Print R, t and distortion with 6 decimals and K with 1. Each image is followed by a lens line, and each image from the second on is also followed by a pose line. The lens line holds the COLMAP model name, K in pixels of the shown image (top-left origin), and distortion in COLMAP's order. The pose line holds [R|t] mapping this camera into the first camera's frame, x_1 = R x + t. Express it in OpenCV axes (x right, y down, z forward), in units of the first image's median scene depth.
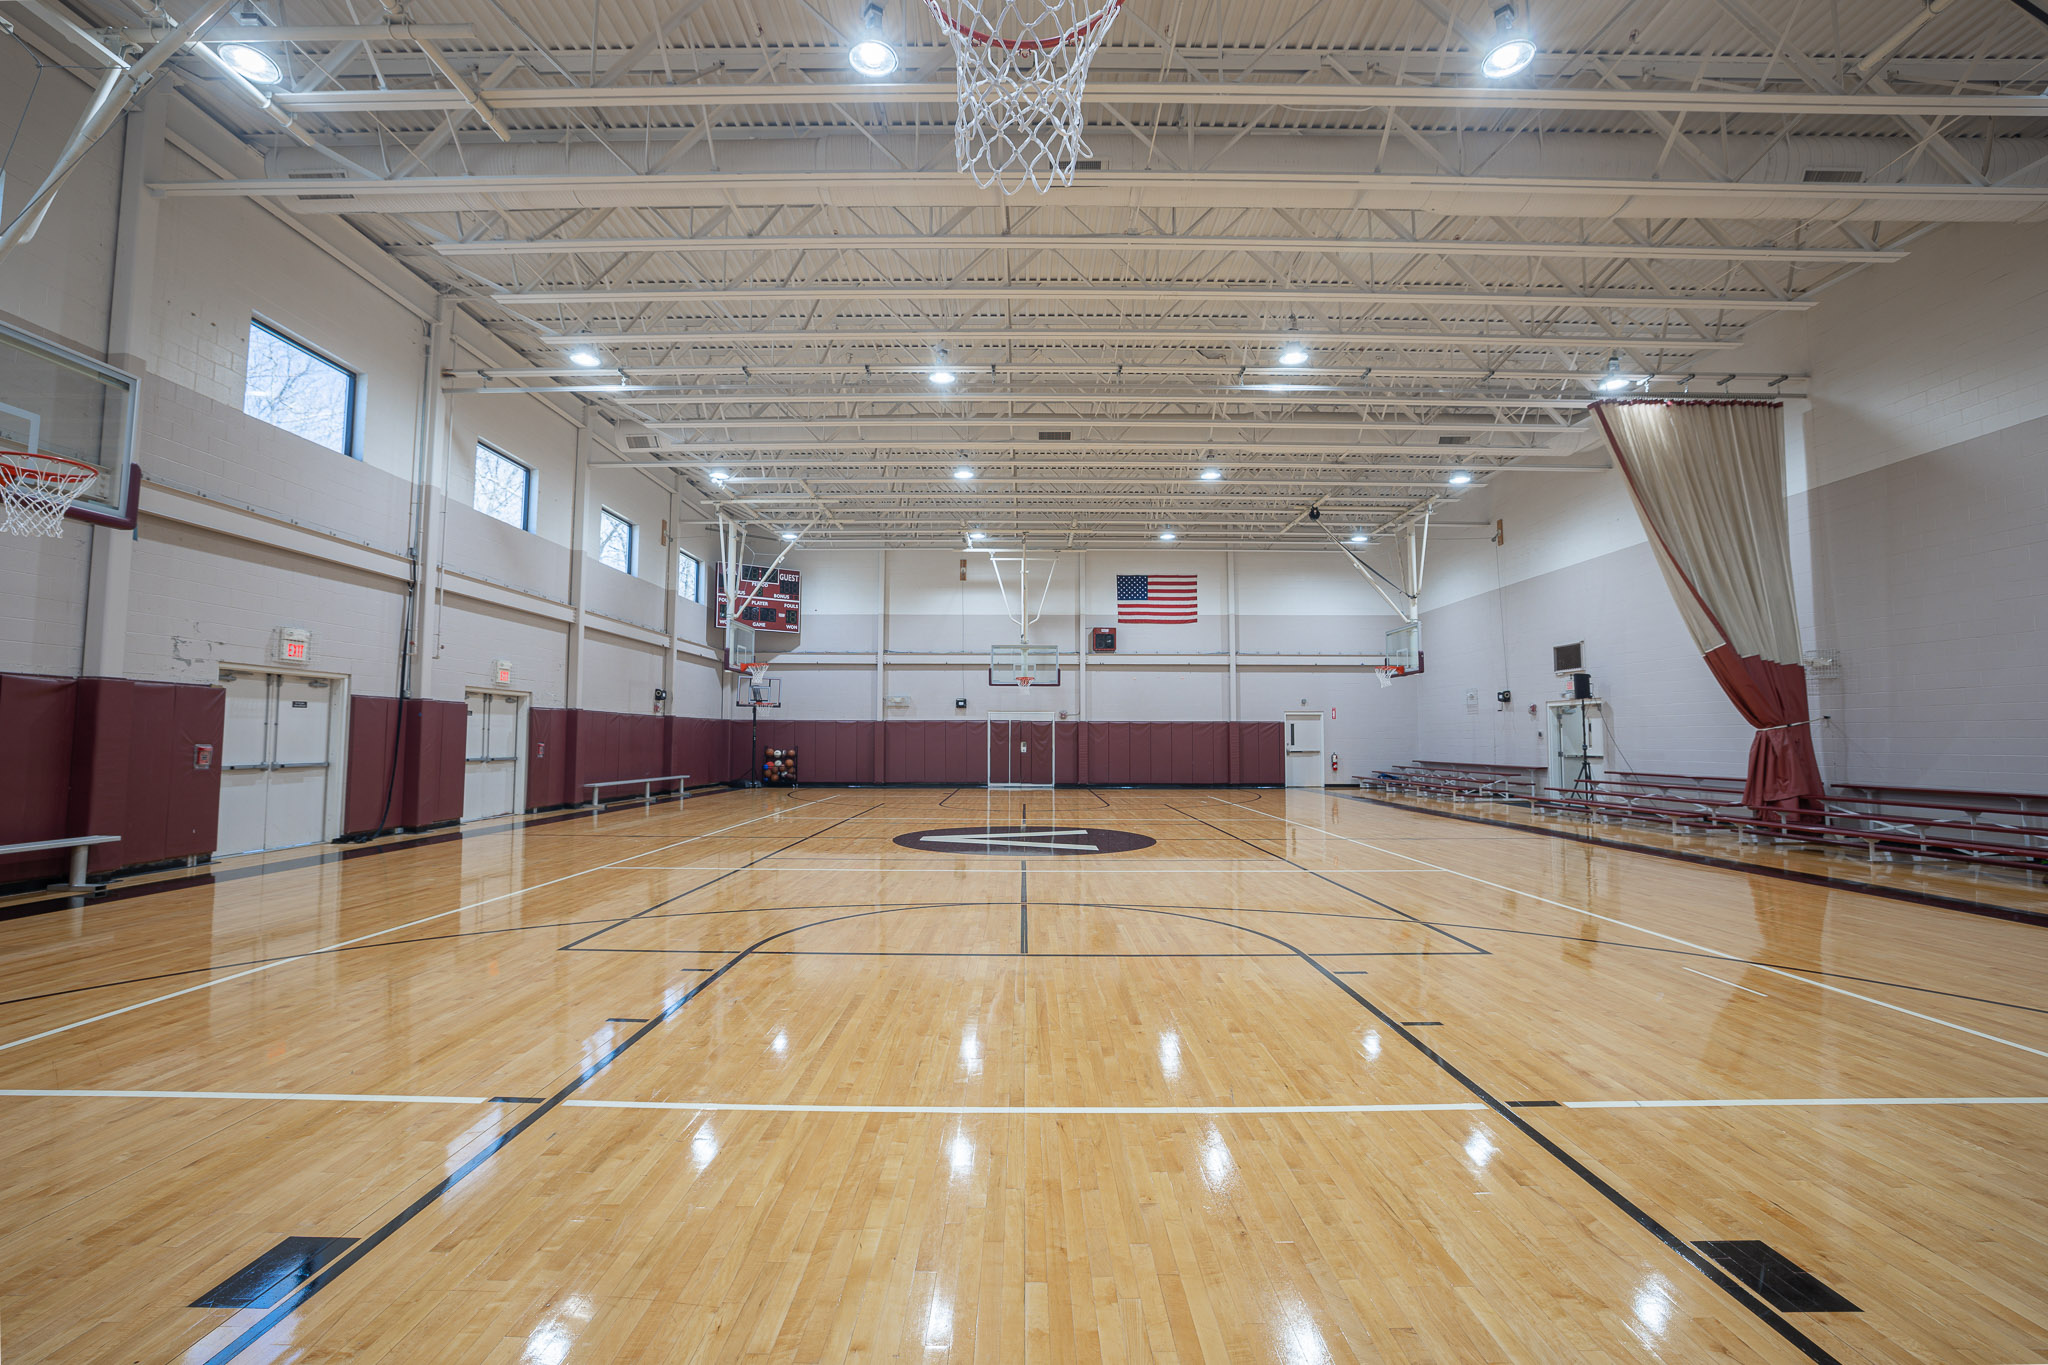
lens RADIAL K [[869.6, 0, 1011.5], [0, 869.6, 675.2], [0, 0, 1]] dist [-0.050511, 0.016200]
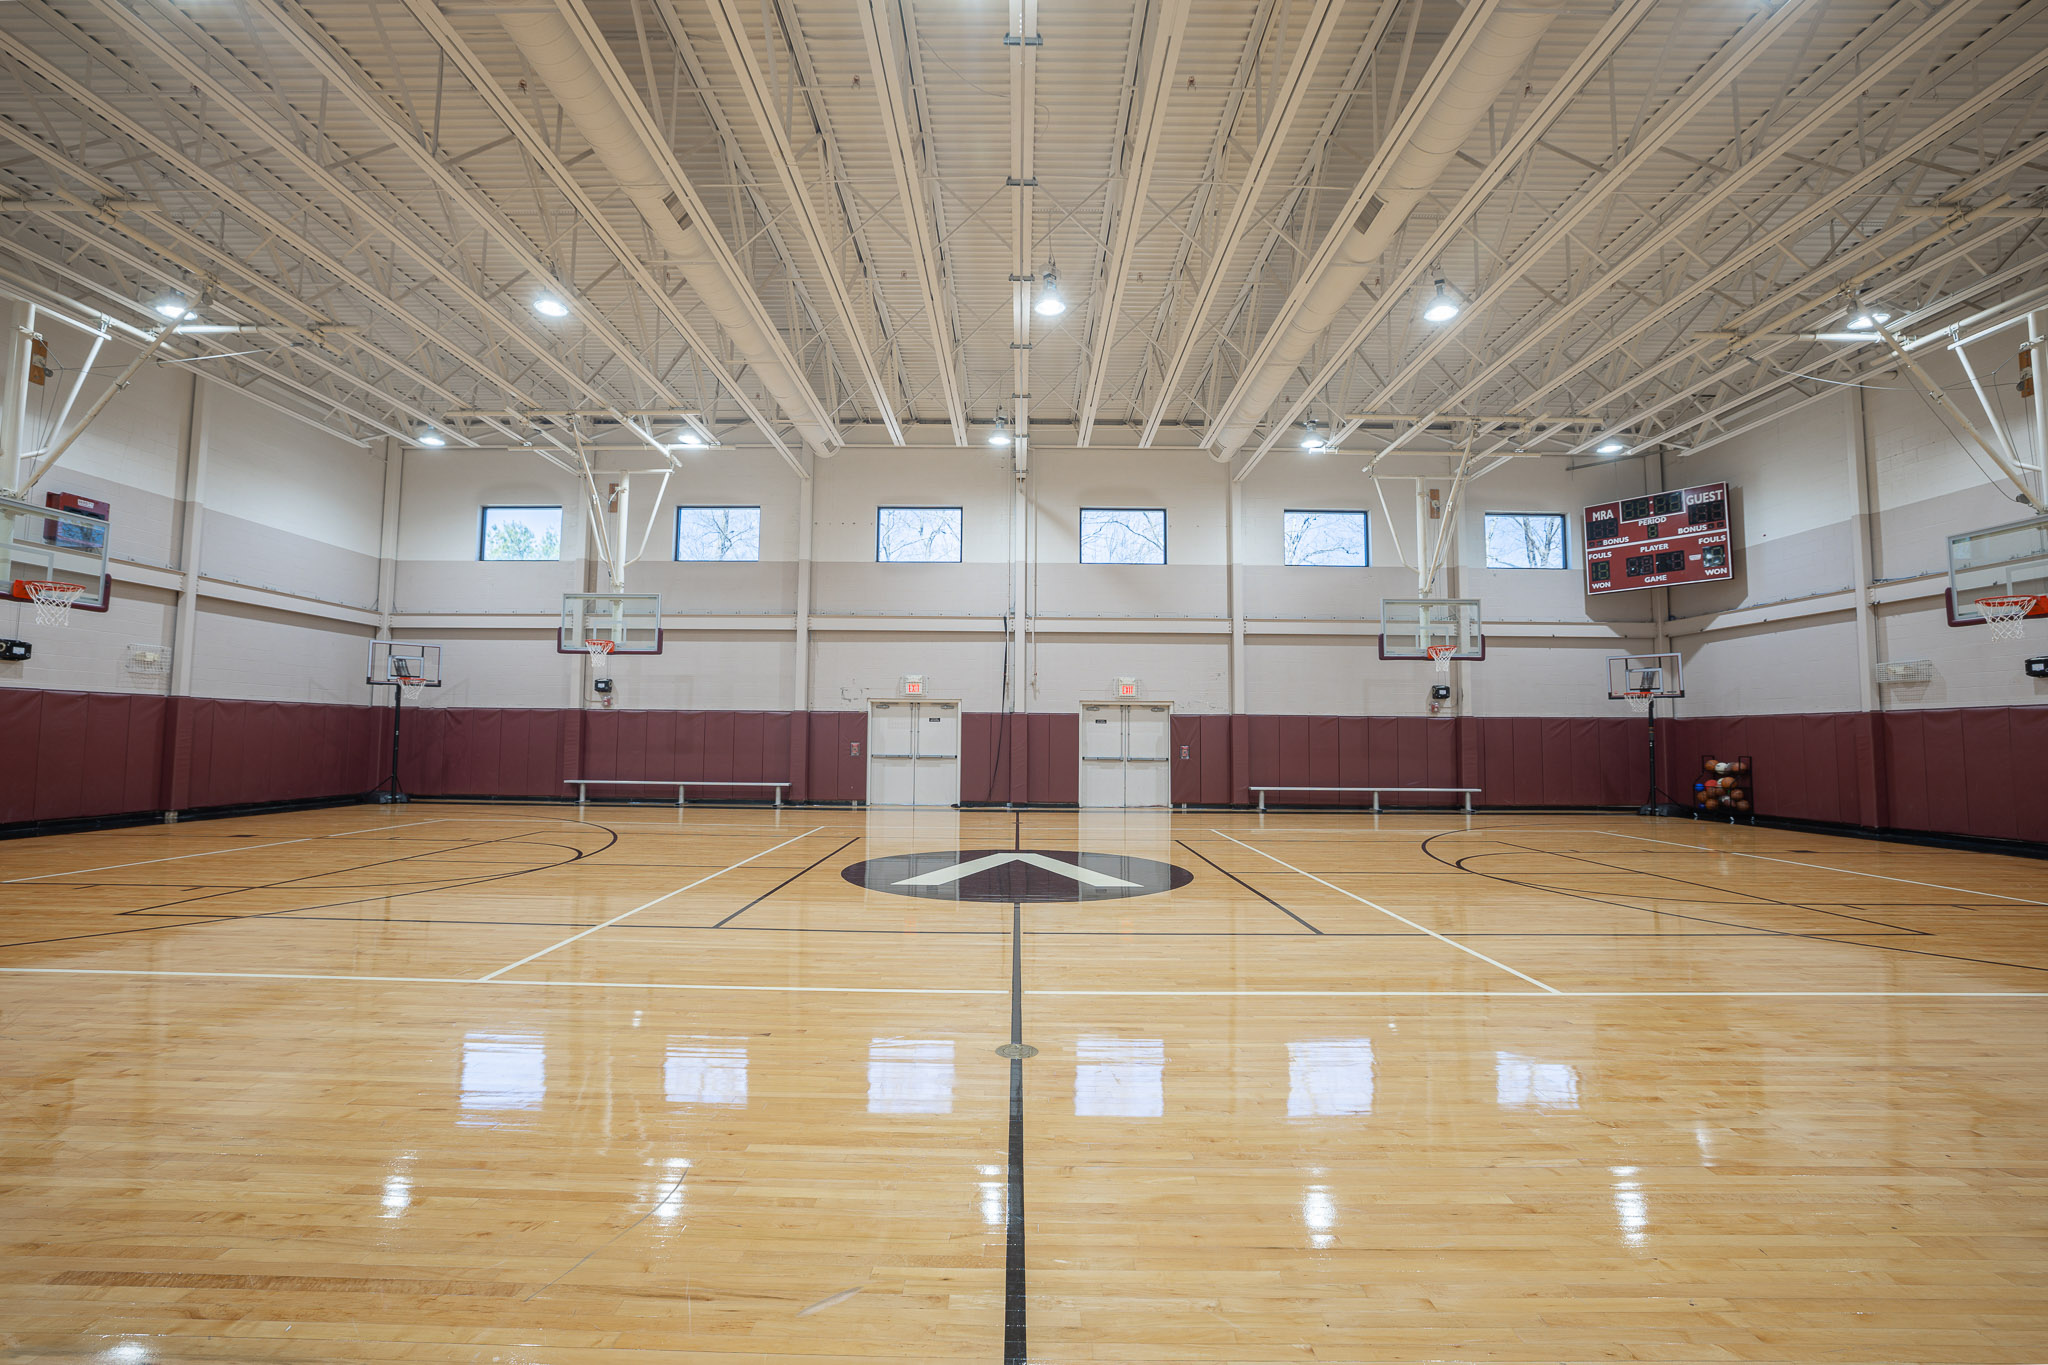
lens RADIAL K [[869.6, 0, 1011.5], [0, 869.6, 675.2], [0, 0, 1]] dist [-0.050511, 0.016200]
pose [[0.011584, -0.072760, -0.997282, 0.613599], [0.063872, 0.995366, -0.071878, 0.055995], [0.997891, -0.062866, 0.016177, 0.783354]]
